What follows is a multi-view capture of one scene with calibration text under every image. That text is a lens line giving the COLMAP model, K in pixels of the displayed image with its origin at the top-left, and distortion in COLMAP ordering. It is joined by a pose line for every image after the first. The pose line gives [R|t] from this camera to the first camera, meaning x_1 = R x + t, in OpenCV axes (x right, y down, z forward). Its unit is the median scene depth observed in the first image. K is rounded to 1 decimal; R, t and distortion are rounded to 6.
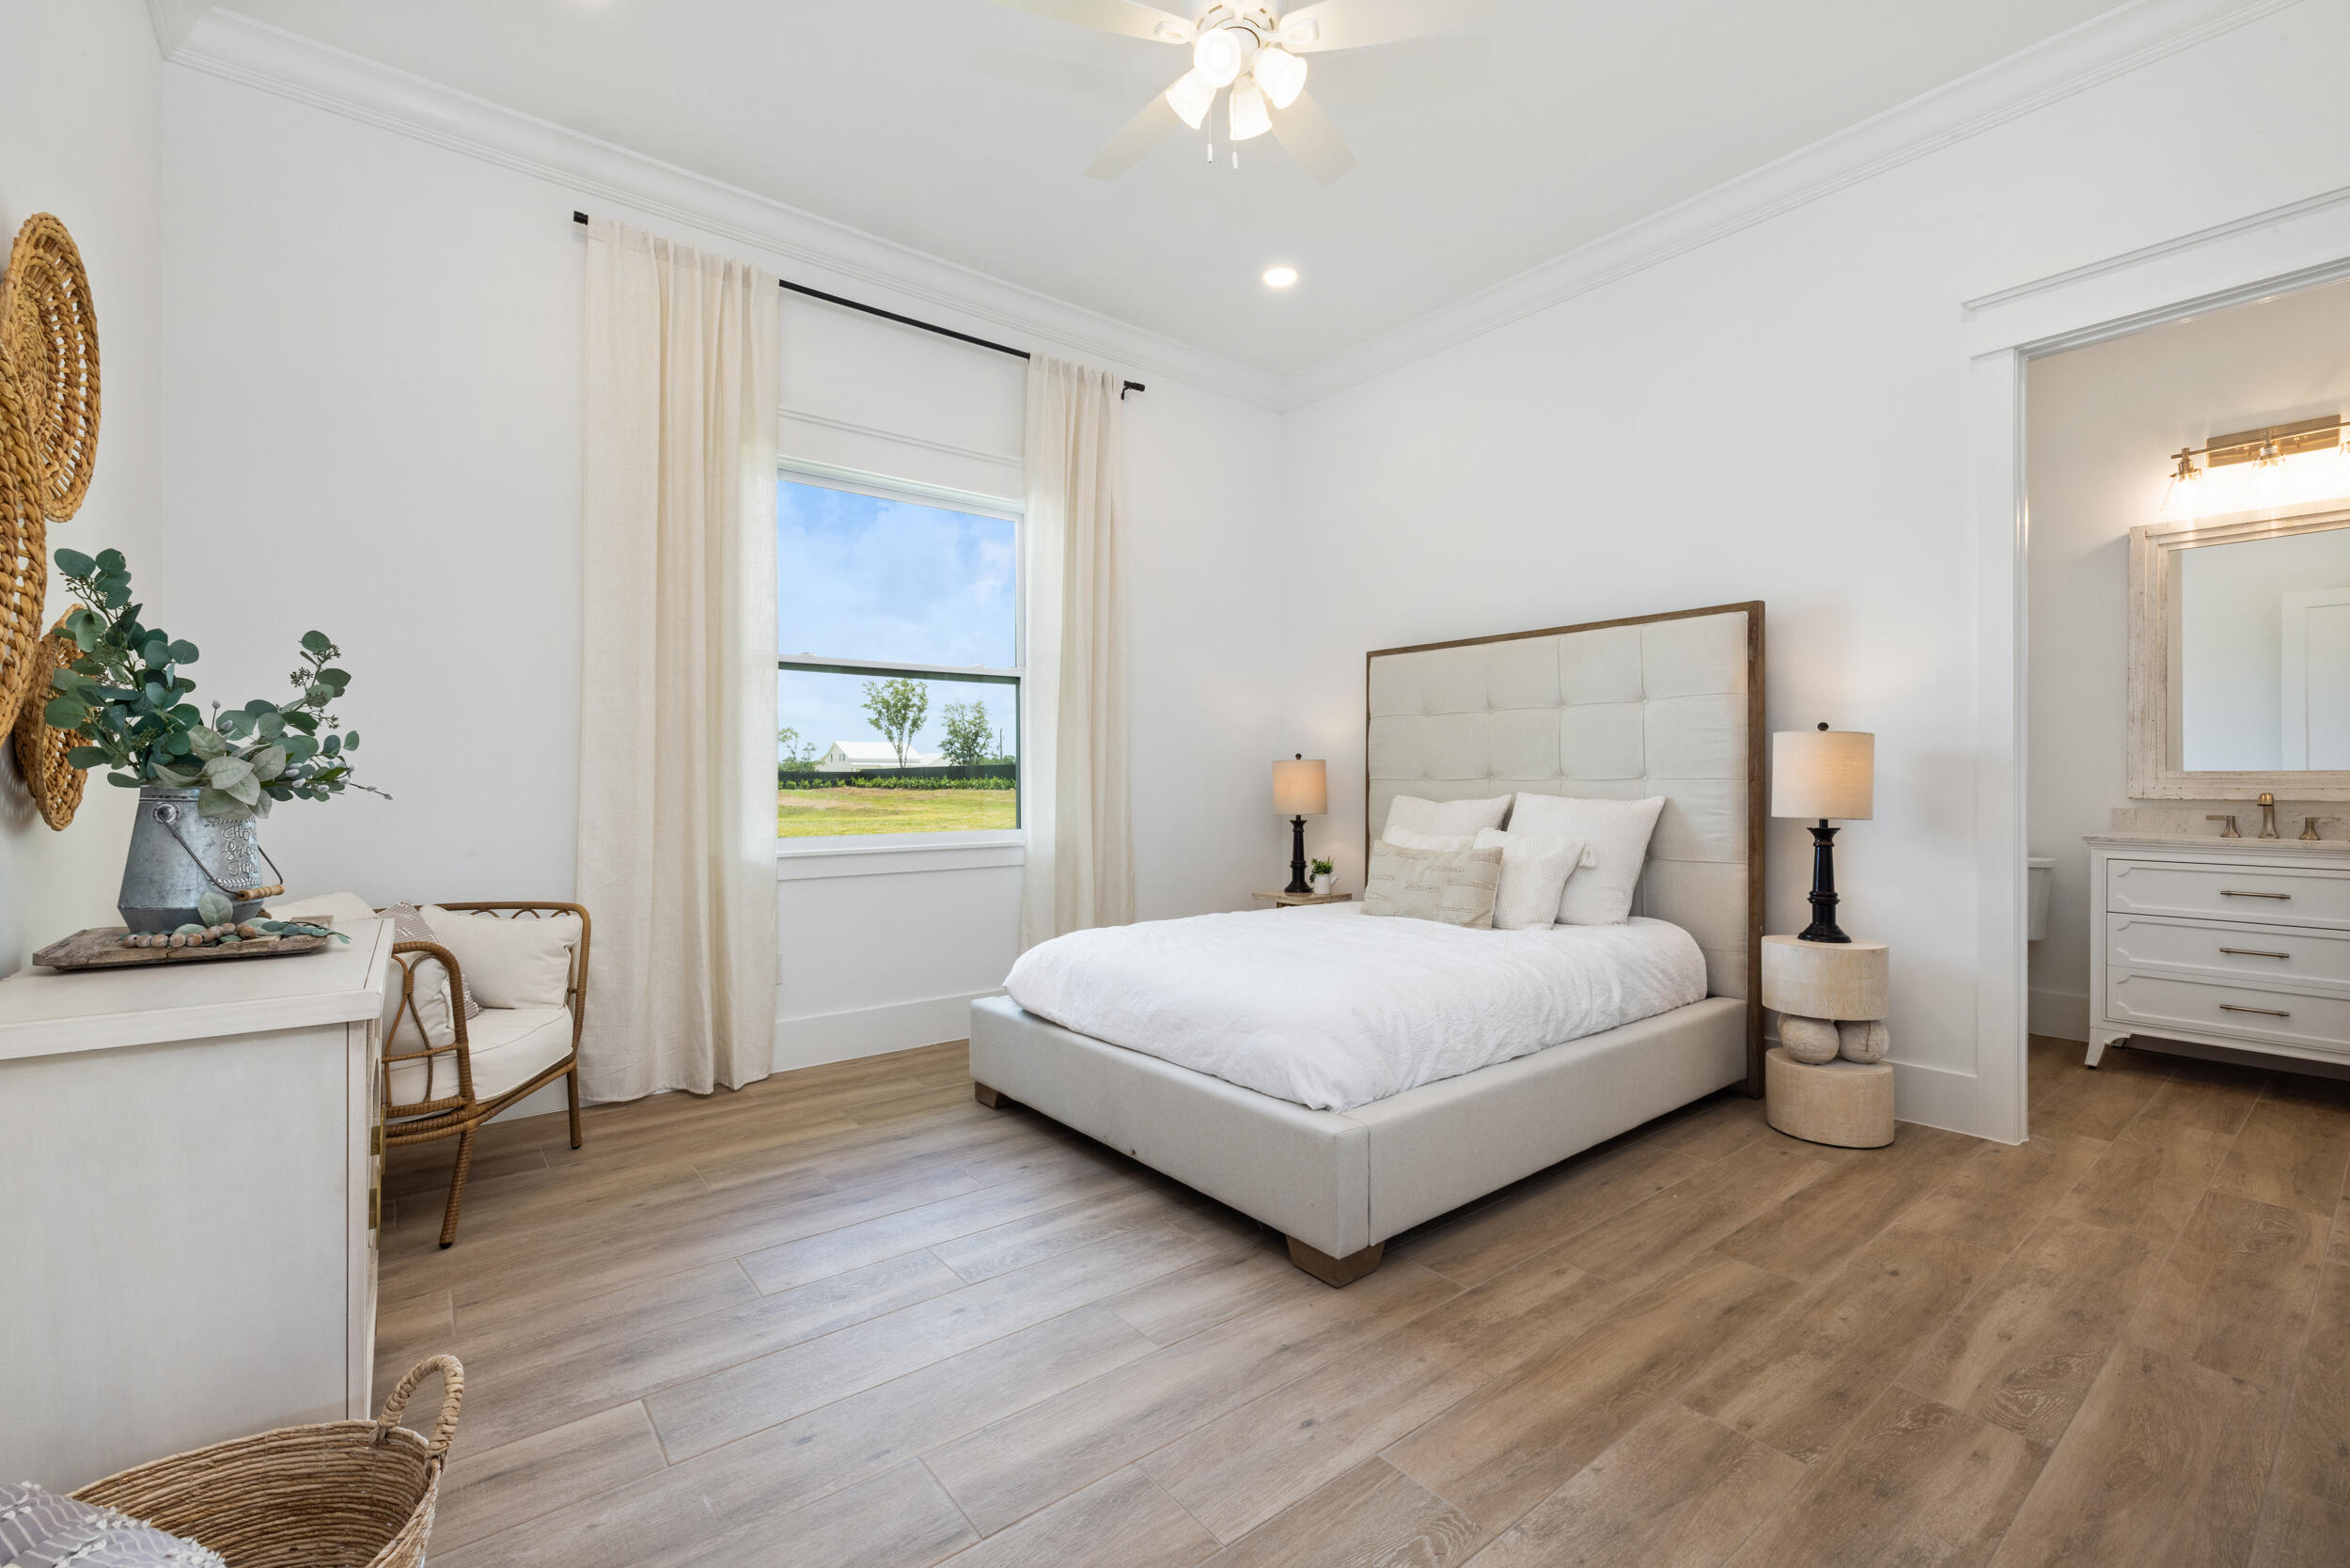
lens RADIAL K [[1013.1, 0, 1194.4], [0, 1013.1, 777.2], [0, 0, 1]] dist [0.004243, -0.000671]
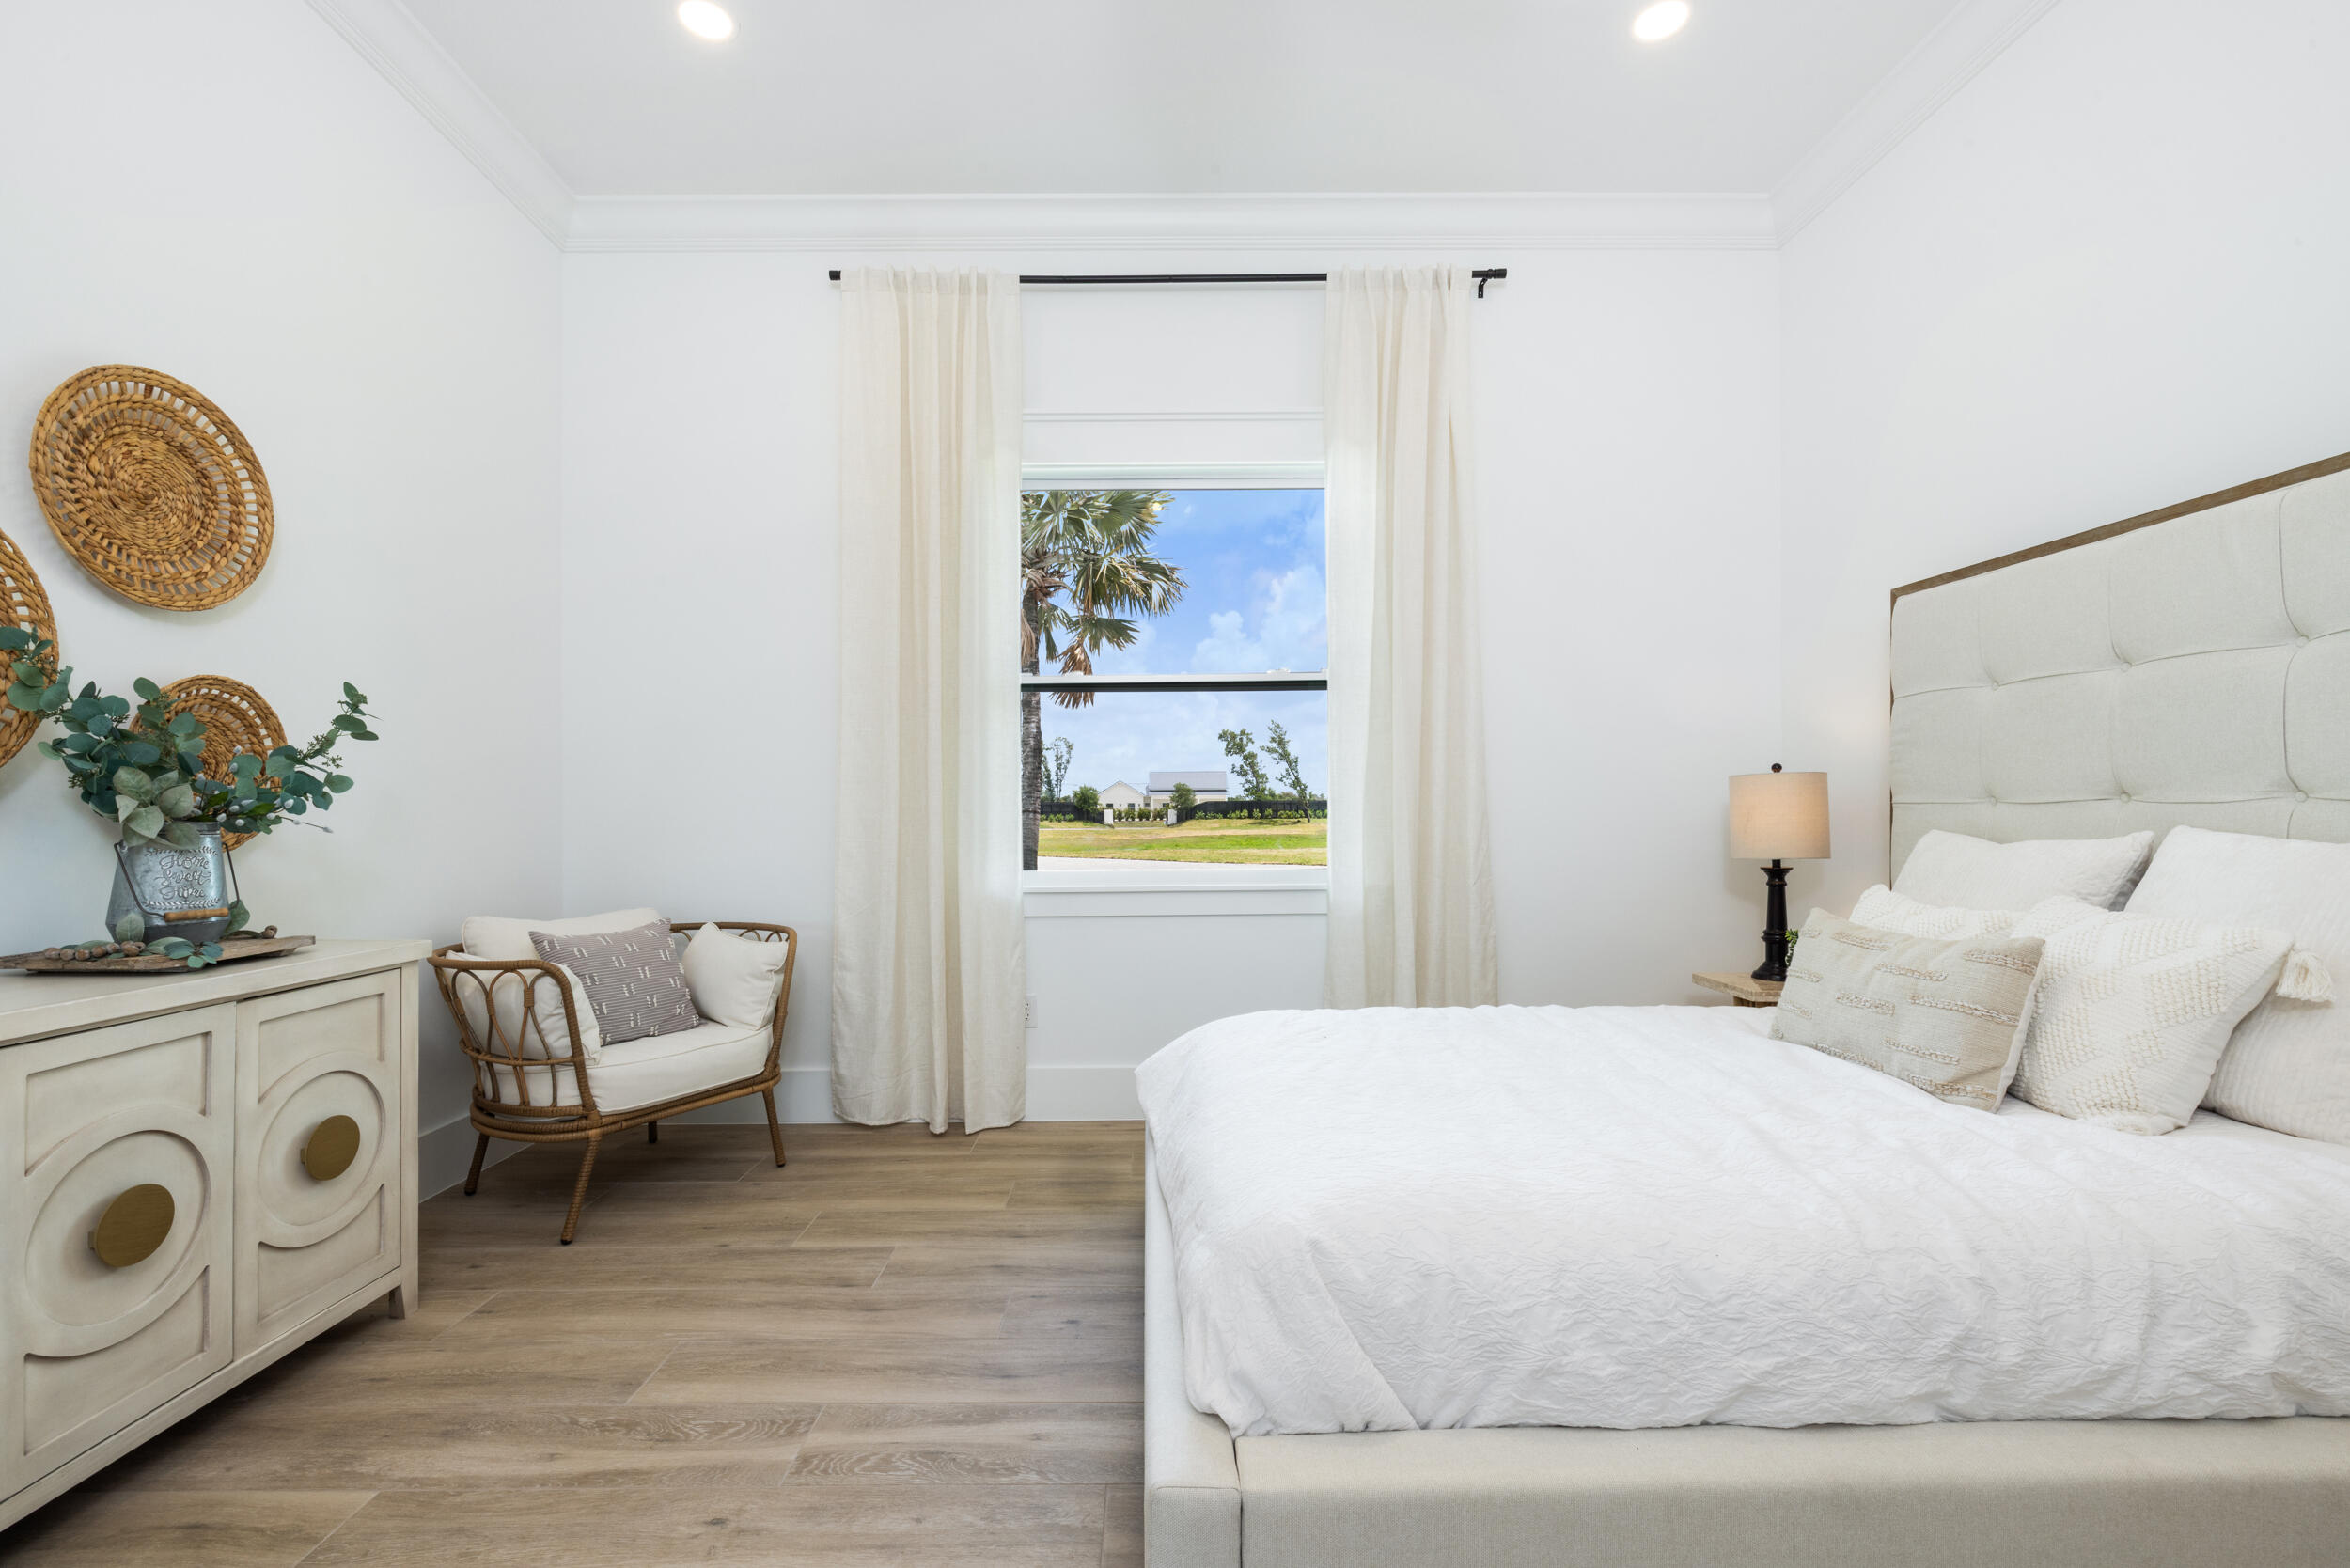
lens RADIAL K [[1013.1, 0, 1159.4], [0, 1013.1, 806.0], [0, 0, 1]] dist [0.004243, -0.000671]
pose [[0.778425, -0.007937, -0.627687, 0.297353], [0.008293, 0.999963, -0.002360, 0.002463], [0.627682, -0.003368, 0.778462, 0.375729]]
